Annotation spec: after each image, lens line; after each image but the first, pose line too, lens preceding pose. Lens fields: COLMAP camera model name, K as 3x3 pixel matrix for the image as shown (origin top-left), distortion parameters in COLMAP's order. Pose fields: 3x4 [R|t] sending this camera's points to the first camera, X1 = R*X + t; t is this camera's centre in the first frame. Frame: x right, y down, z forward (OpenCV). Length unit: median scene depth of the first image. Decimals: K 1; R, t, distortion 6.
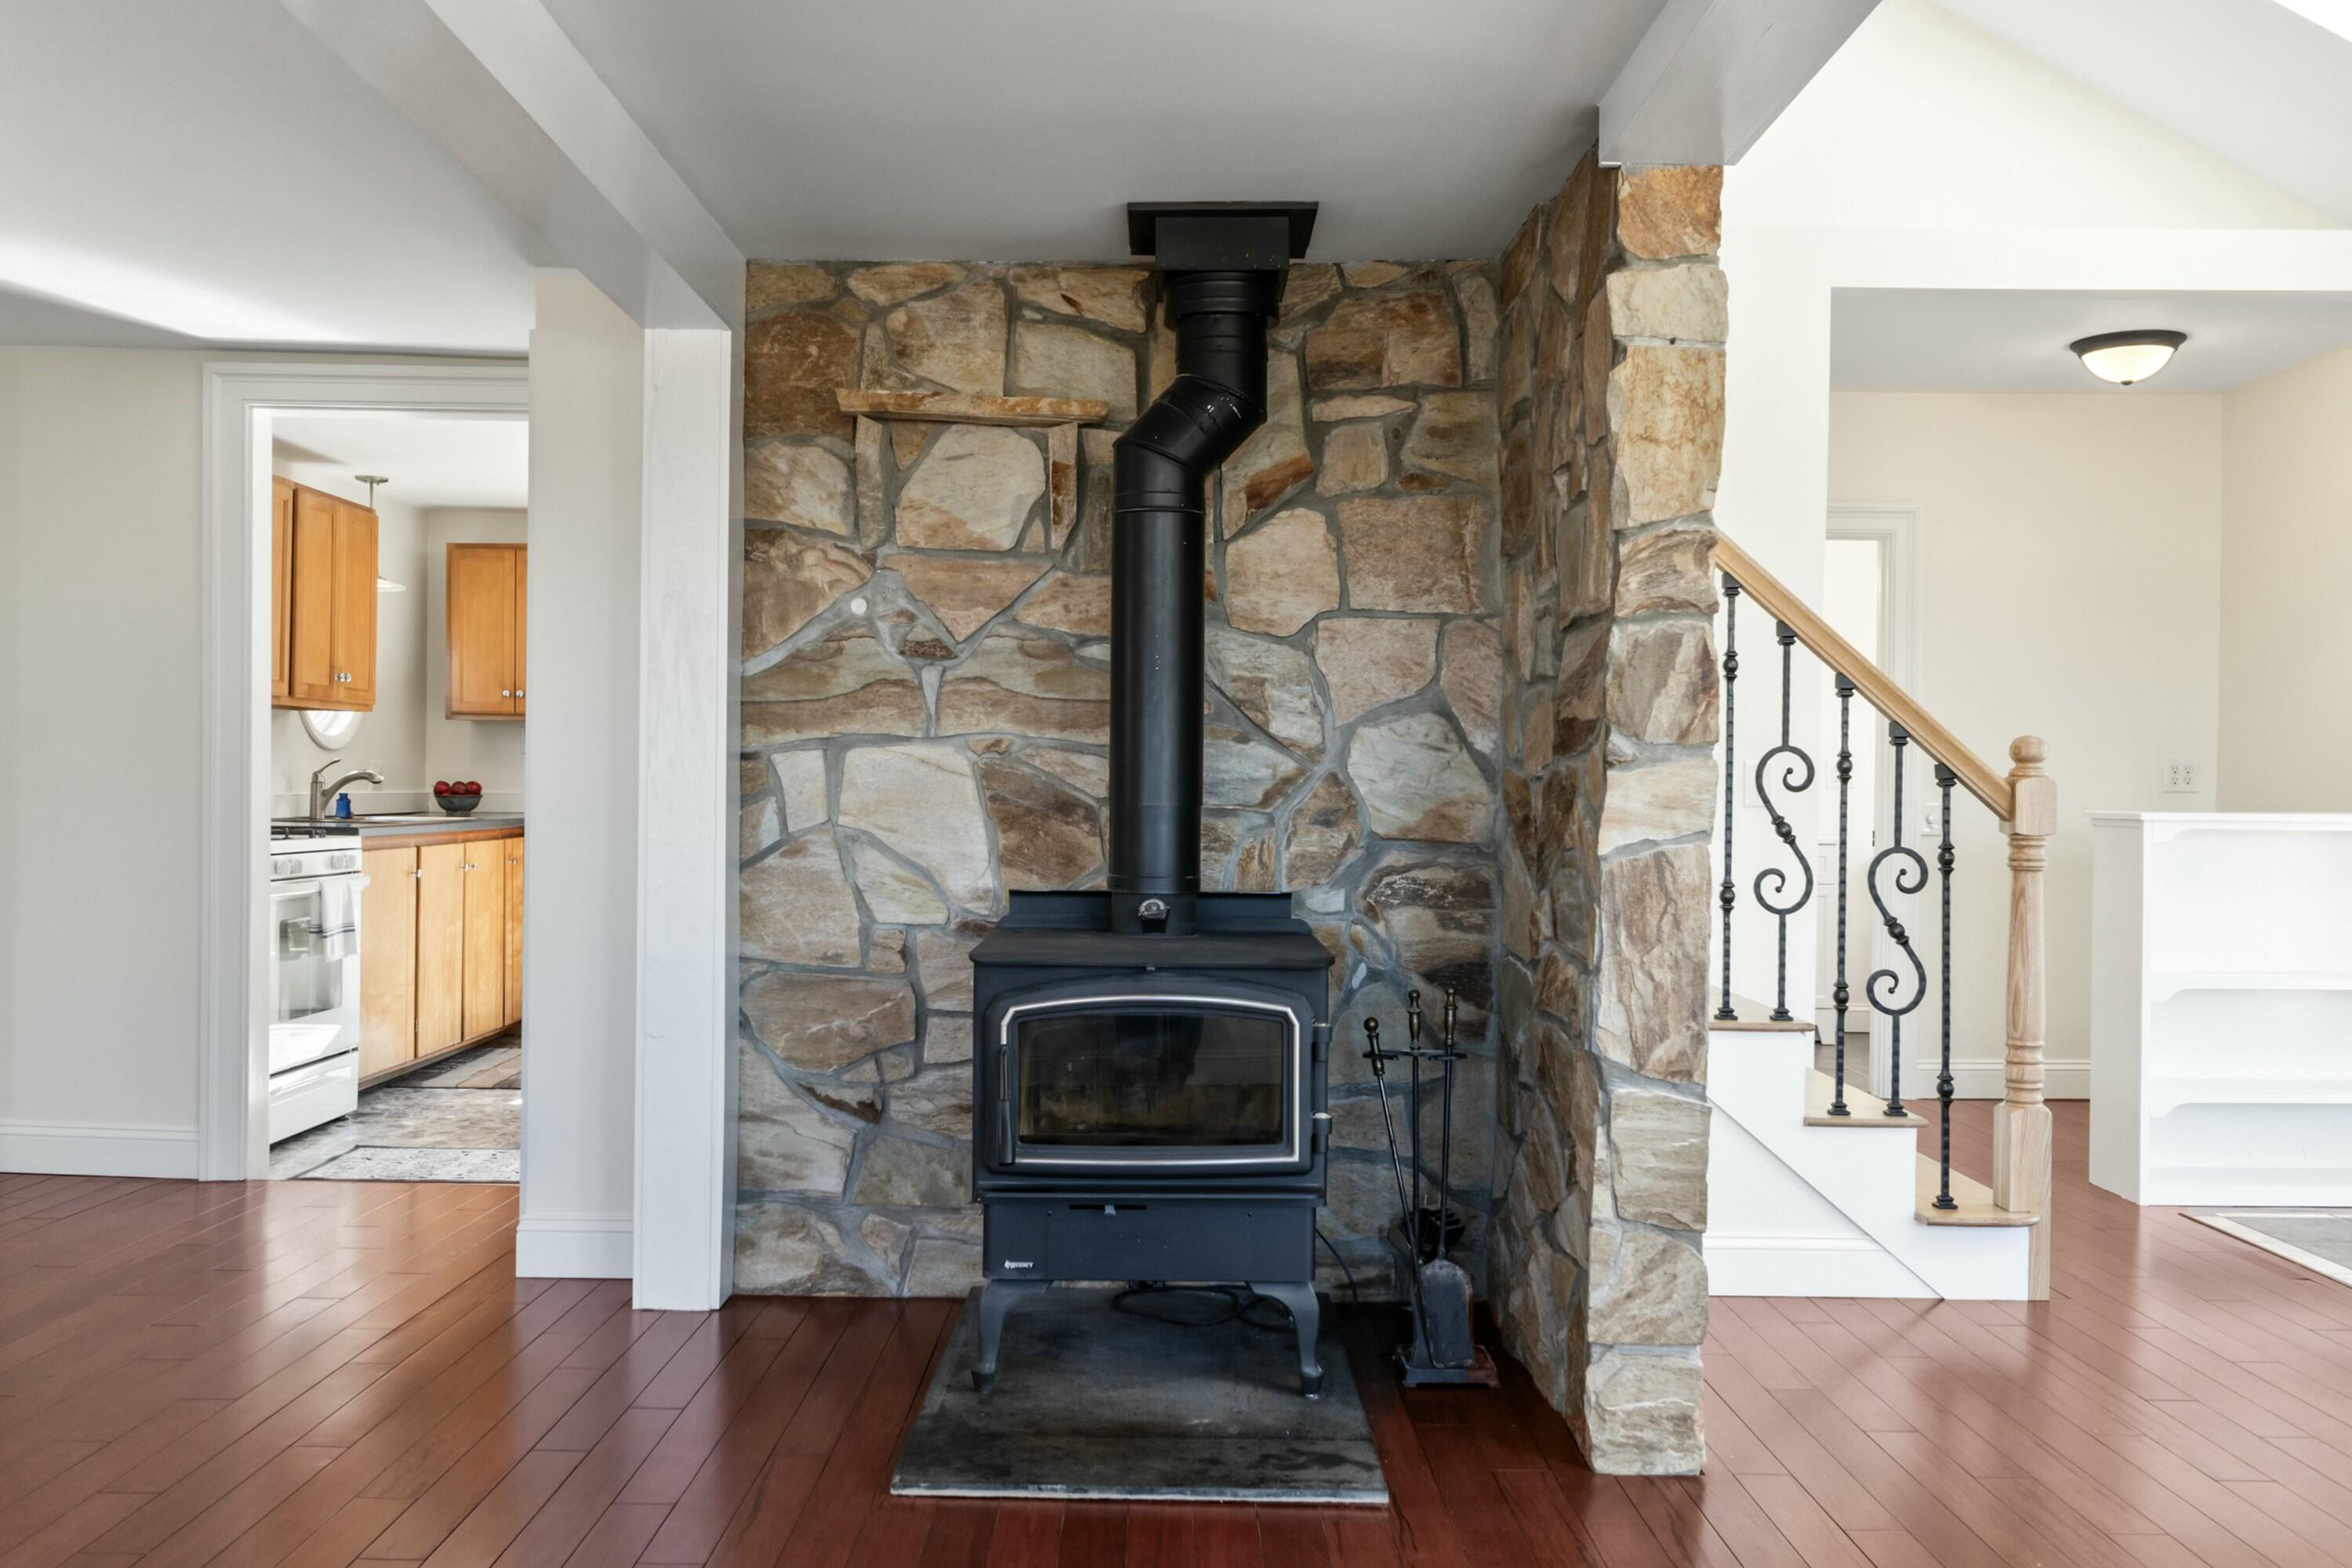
lens RADIAL K [[2026.2, 0, 1172.8], [0, 2026.2, 790.6], [0, 0, 1]] dist [-0.000802, -0.000389]
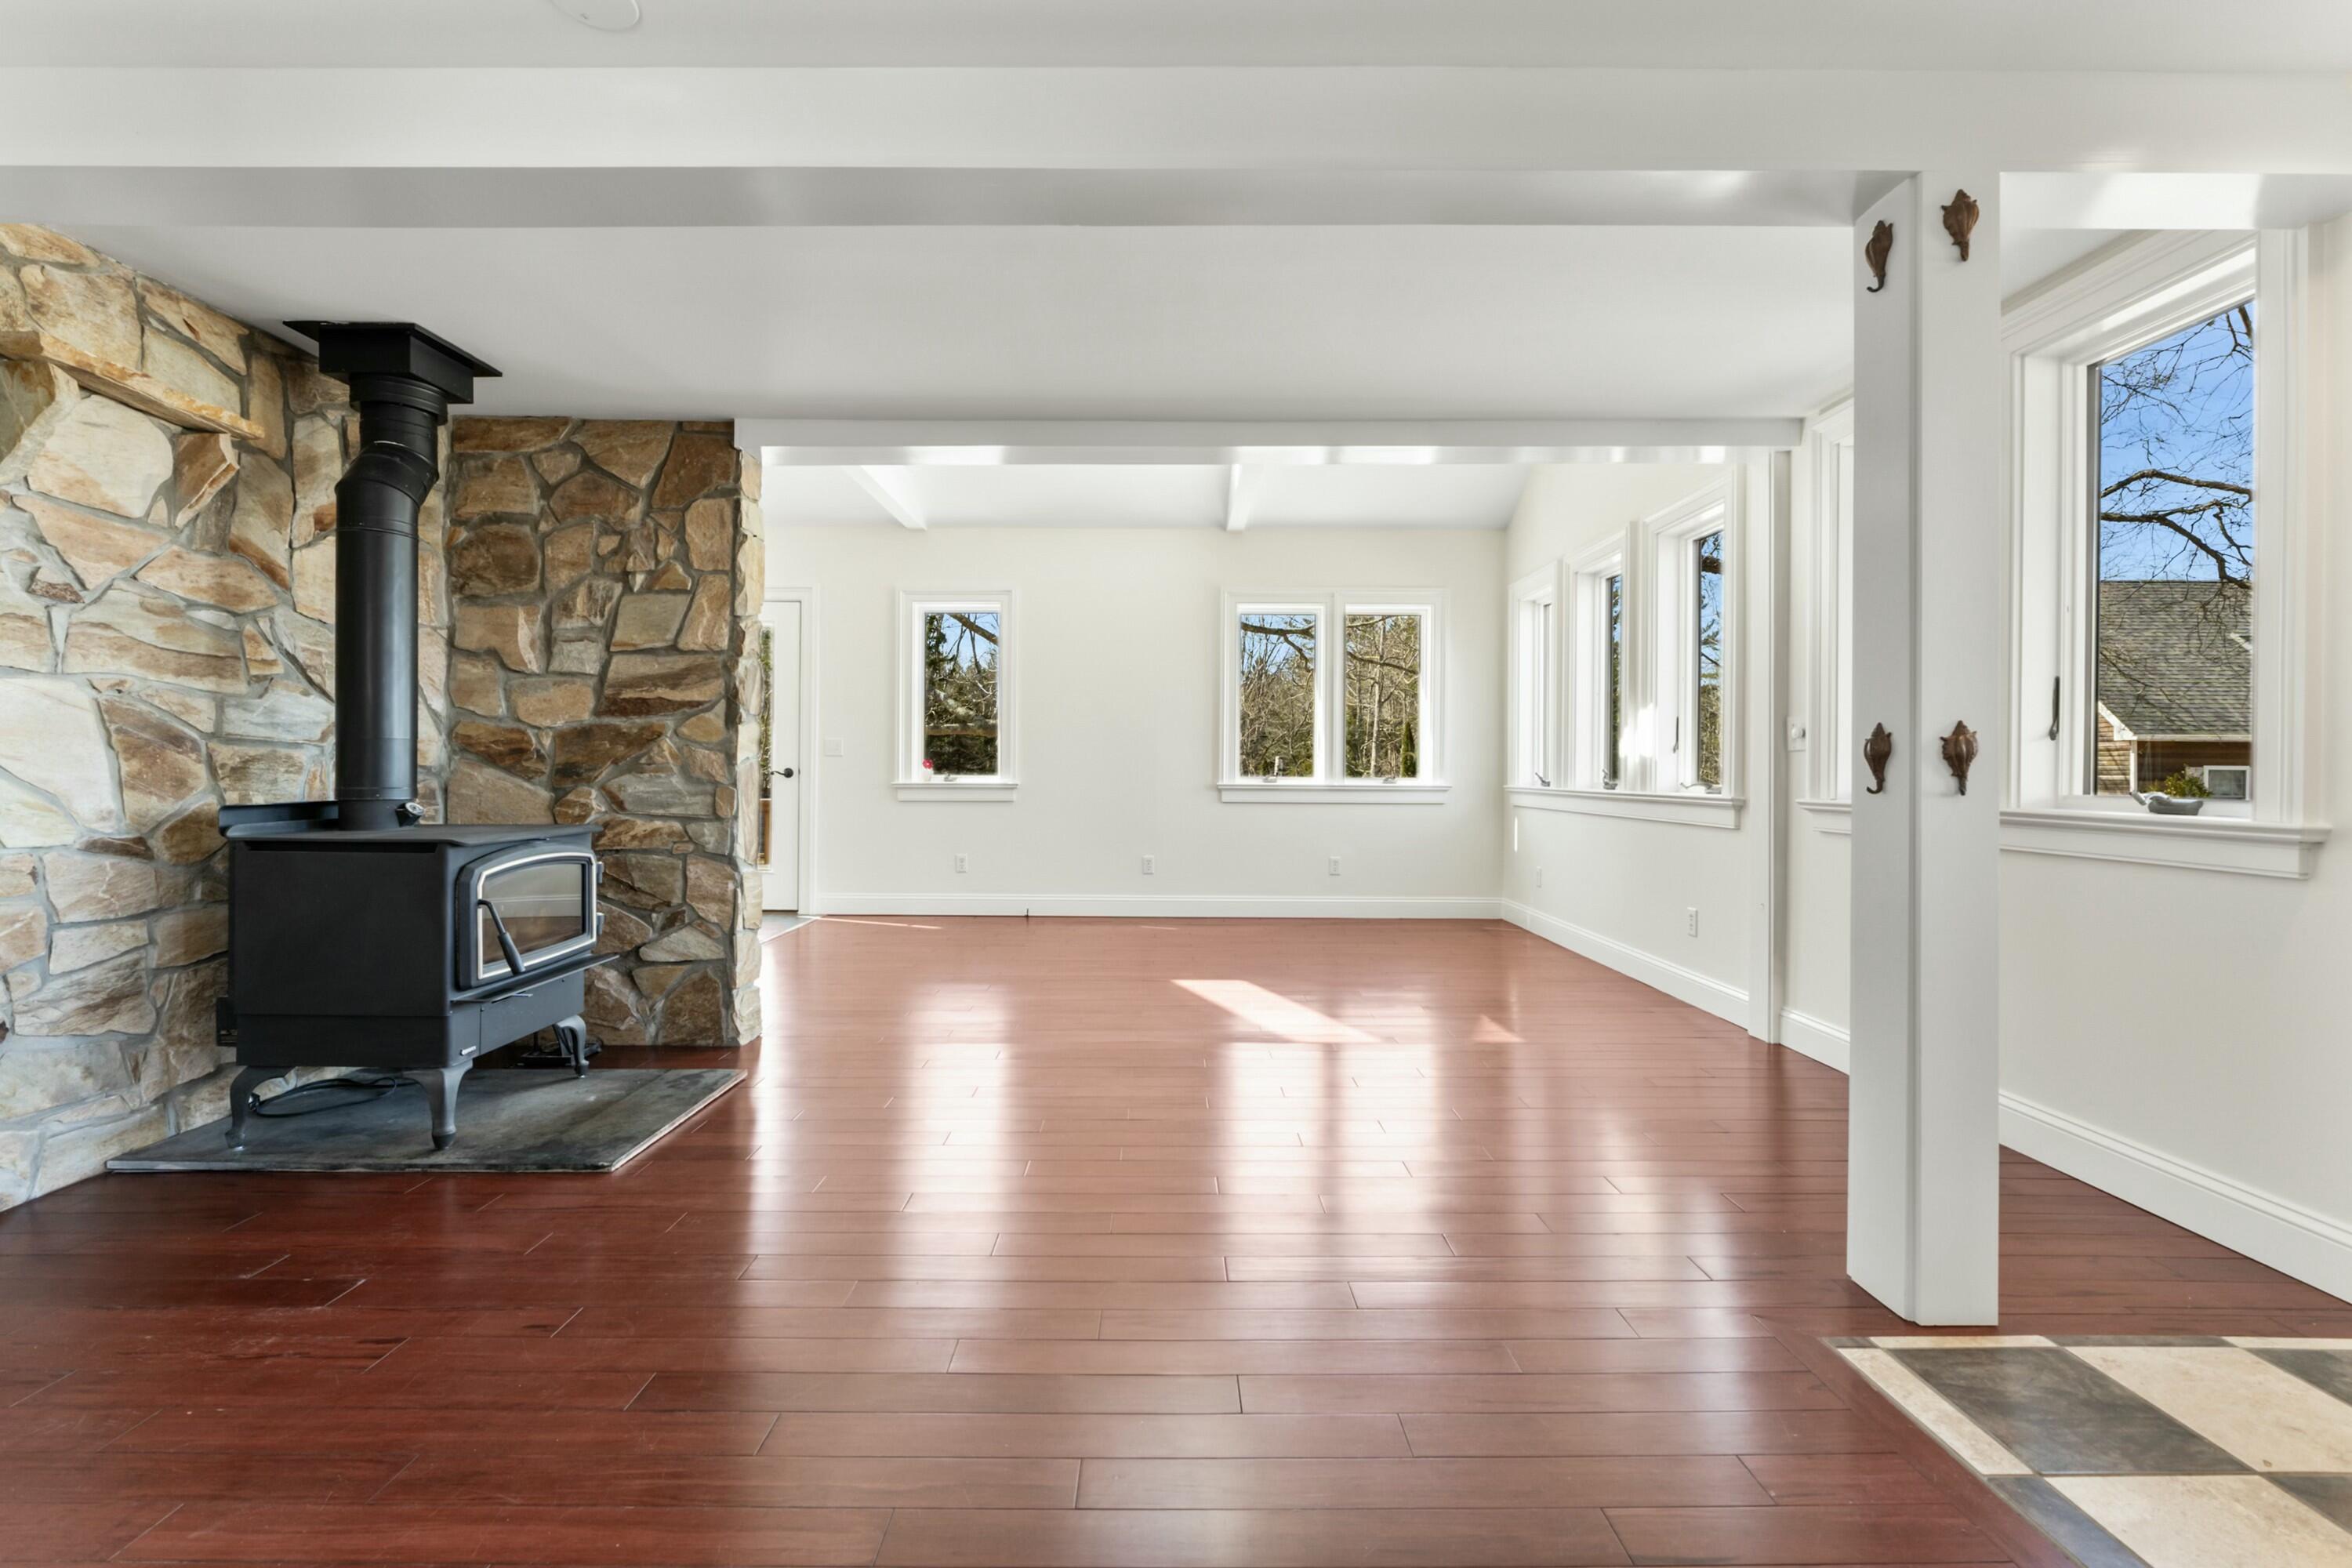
lens RADIAL K [[991.4, 0, 1172.8], [0, 991.4, 765.4], [0, 0, 1]] dist [-0.005505, -0.000434]
pose [[-0.003136, -0.008319, 0.999960, -0.649467], [-0.001360, 0.999965, 0.008315, 0.017963], [-0.999994, -0.001334, -0.003147, 0.405865]]
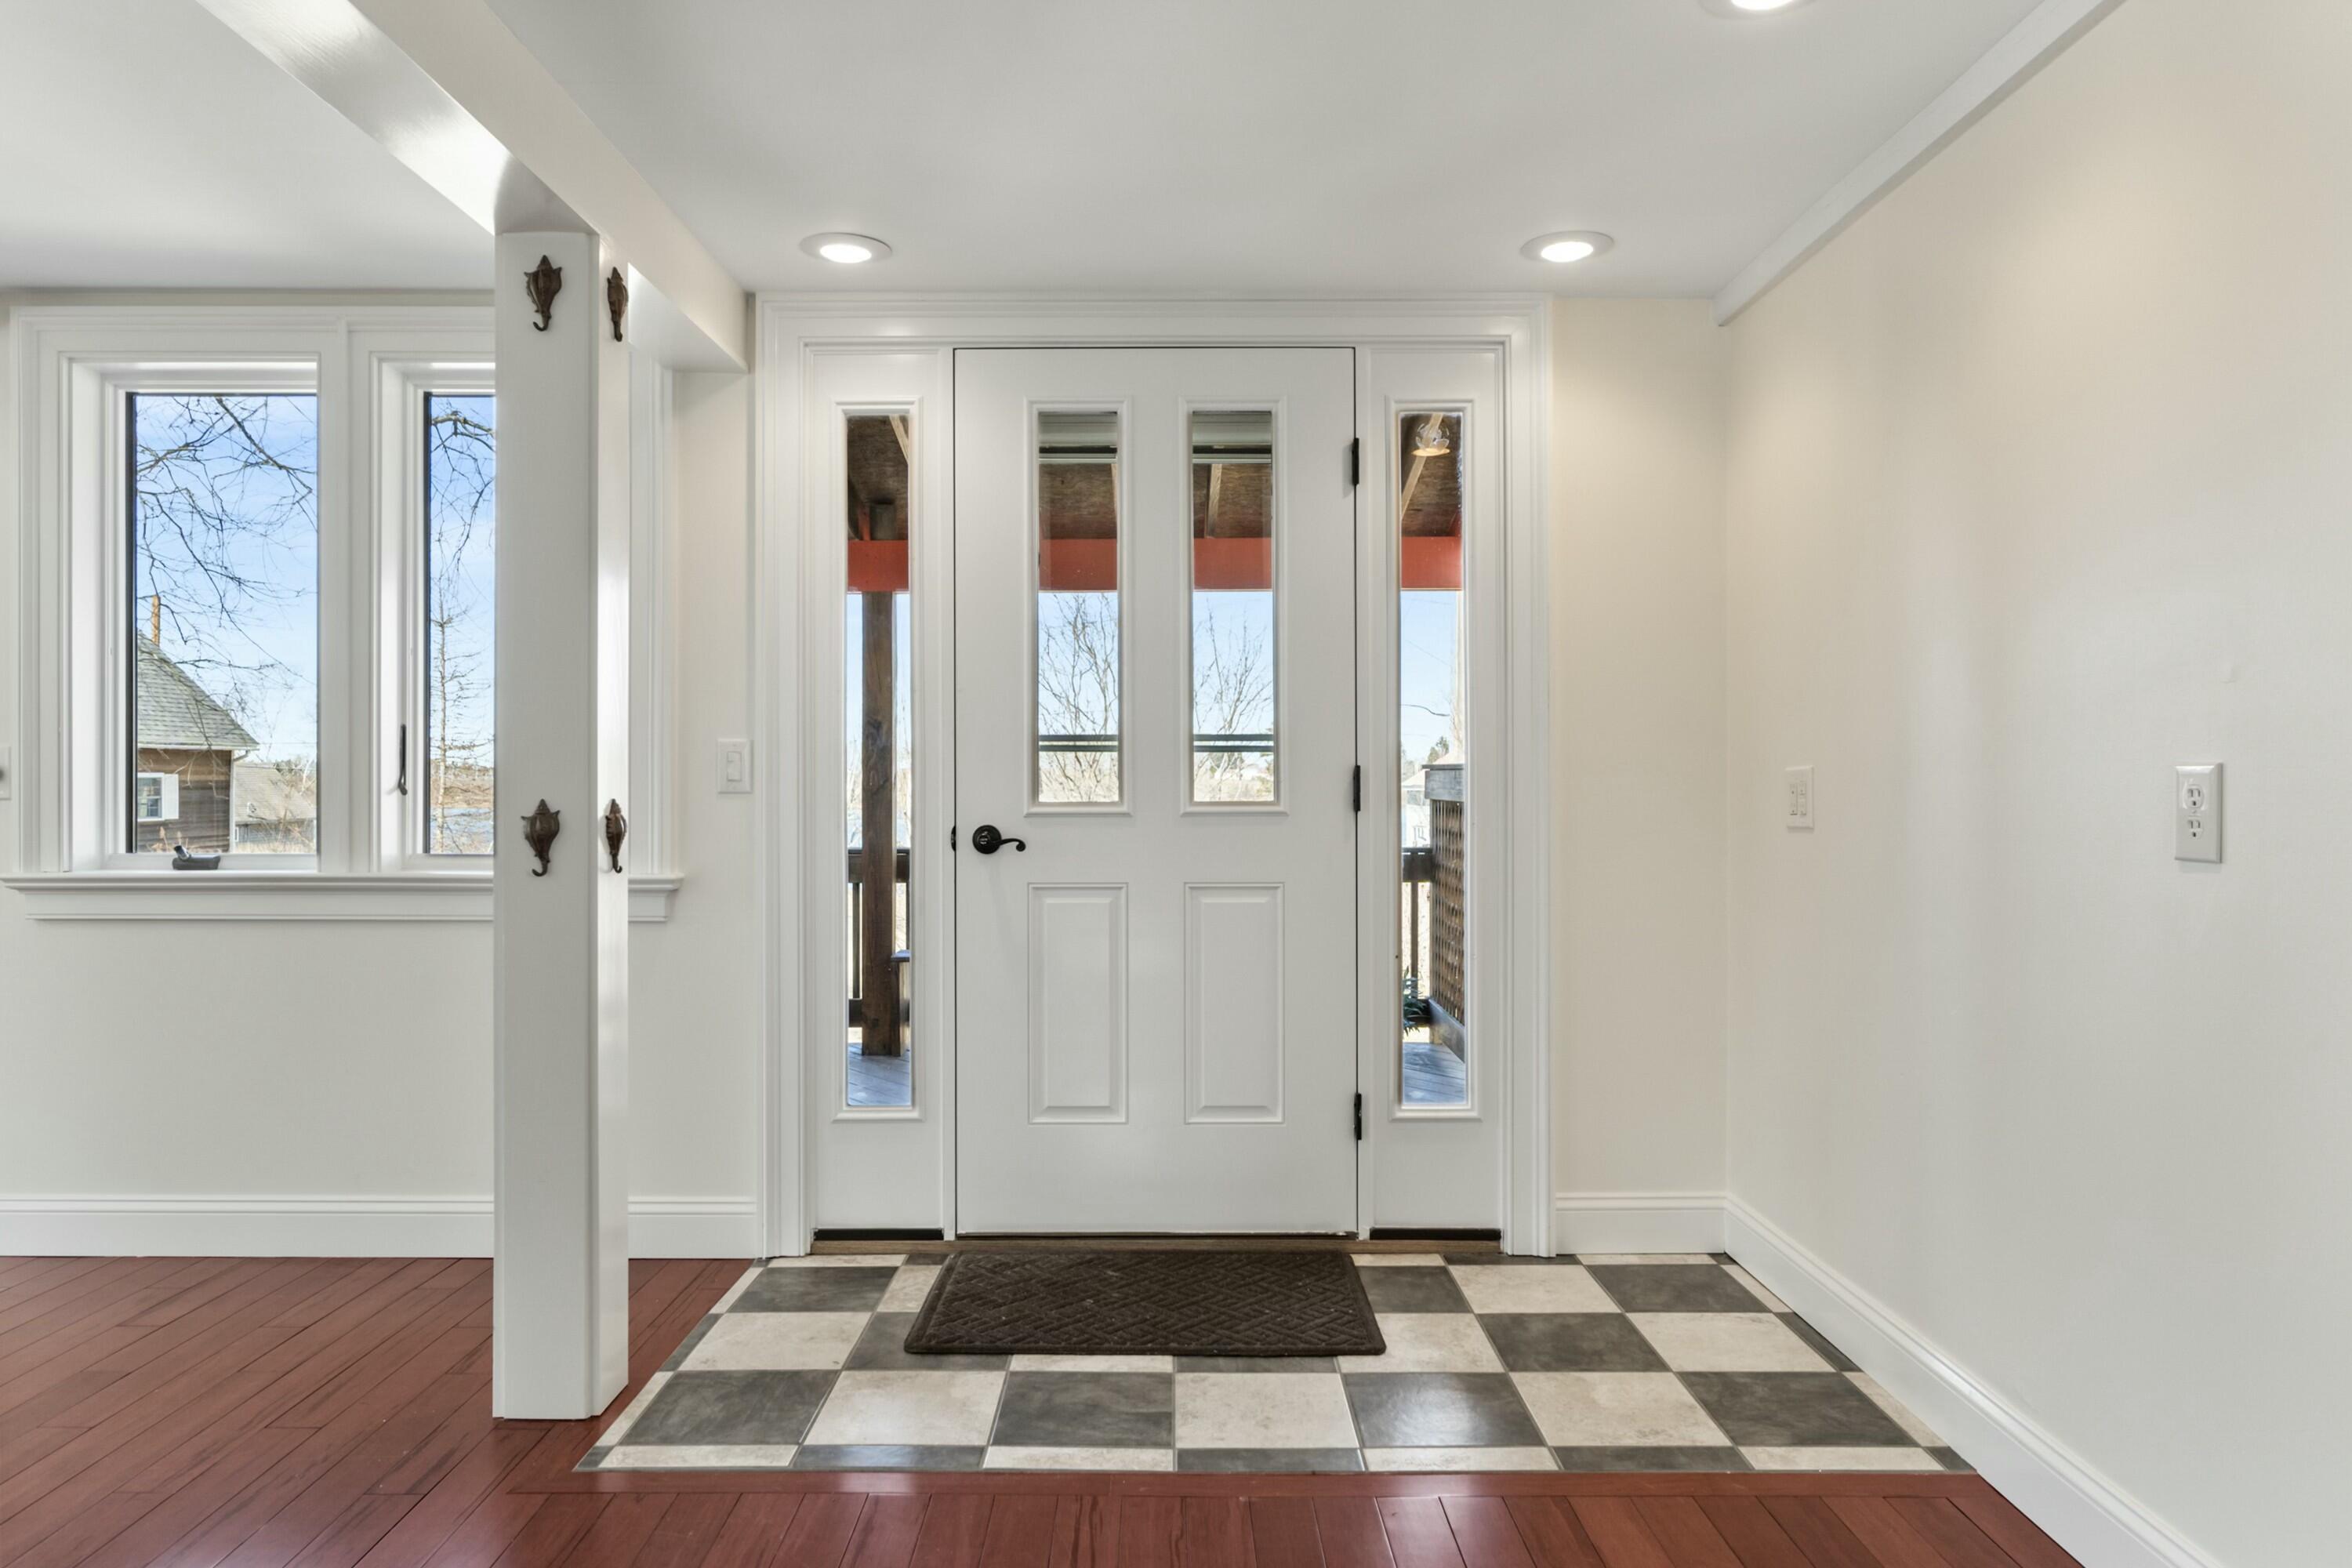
lens RADIAL K [[1521.9, 0, 1163.0], [0, 1521.9, 783.8], [0, 0, 1]] dist [-0.003226, 0.000603]
pose [[-0.999920, -0.012283, 0.003136, -0.479774], [-0.012252, 0.999876, 0.009871, -0.011536], [-0.003256, 0.009831, -0.999946, 0.696564]]
